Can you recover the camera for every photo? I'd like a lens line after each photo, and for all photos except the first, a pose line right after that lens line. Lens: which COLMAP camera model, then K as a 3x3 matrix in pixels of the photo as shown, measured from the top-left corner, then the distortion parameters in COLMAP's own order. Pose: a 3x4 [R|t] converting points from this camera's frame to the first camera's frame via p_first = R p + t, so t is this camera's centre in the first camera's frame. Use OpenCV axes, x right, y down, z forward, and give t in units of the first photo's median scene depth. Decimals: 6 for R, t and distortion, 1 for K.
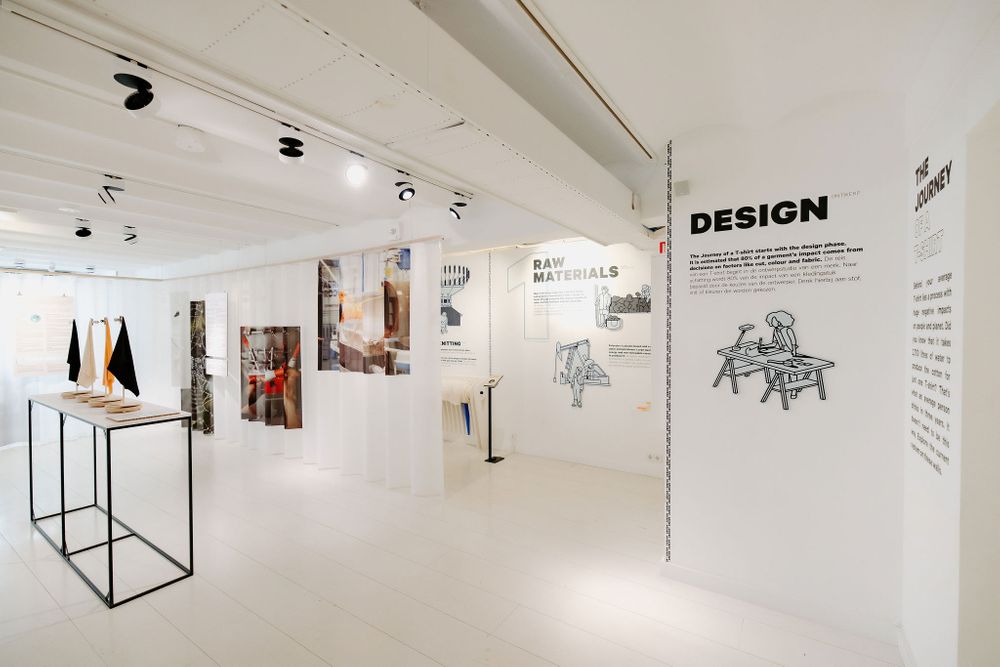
lens RADIAL K [[433.6, 0, 500.0], [0, 433.6, 333.5], [0, 0, 1]] dist [0.000154, -0.000053]
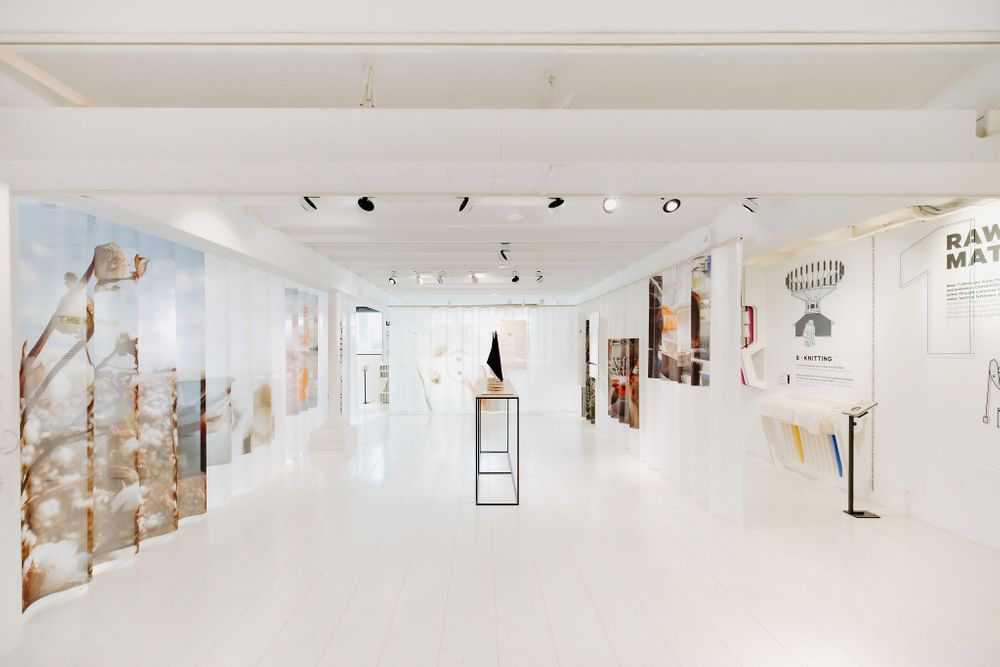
lens RADIAL K [[428.8, 0, 485.9], [0, 428.8, 344.9], [0, 0, 1]] dist [0.000037, -0.000123]
pose [[0.555363, 0.004214, -0.831597, 0.238607], [-0.013136, 0.999907, -0.003705, 0.010448], [0.831504, 0.012981, 0.555367, 0.048912]]
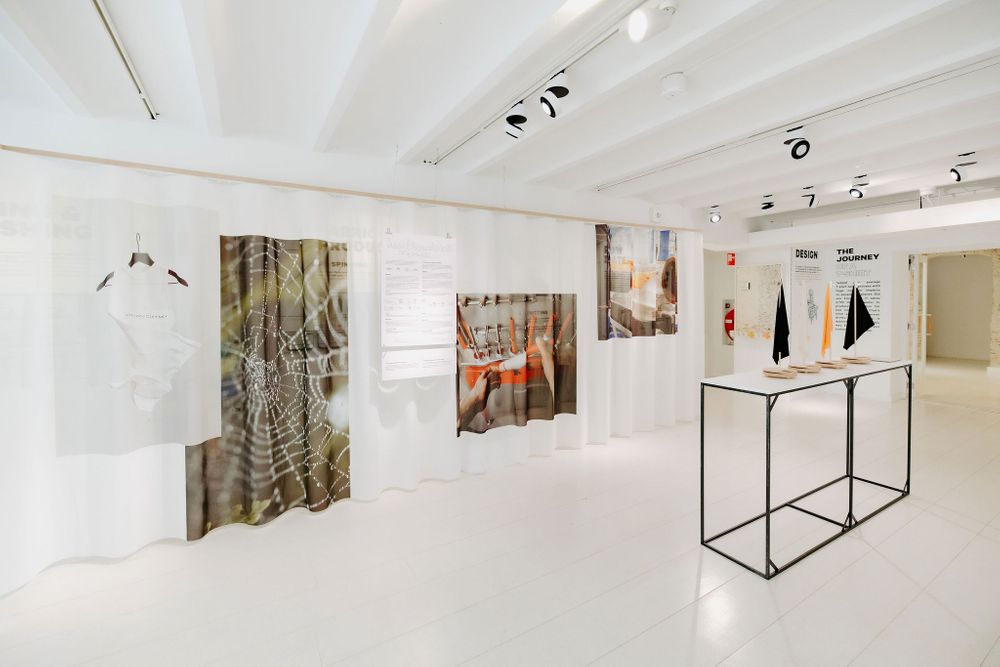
lens RADIAL K [[437.0, 0, 510.9], [0, 437.0, 310.0], [0, 0, 1]] dist [-0.001486, -0.000280]
pose [[0.426797, -0.026562, 0.903957, -1.264235], [0.017215, 0.999626, 0.021245, -0.005512], [-0.904184, 0.006495, 0.427095, 0.711708]]
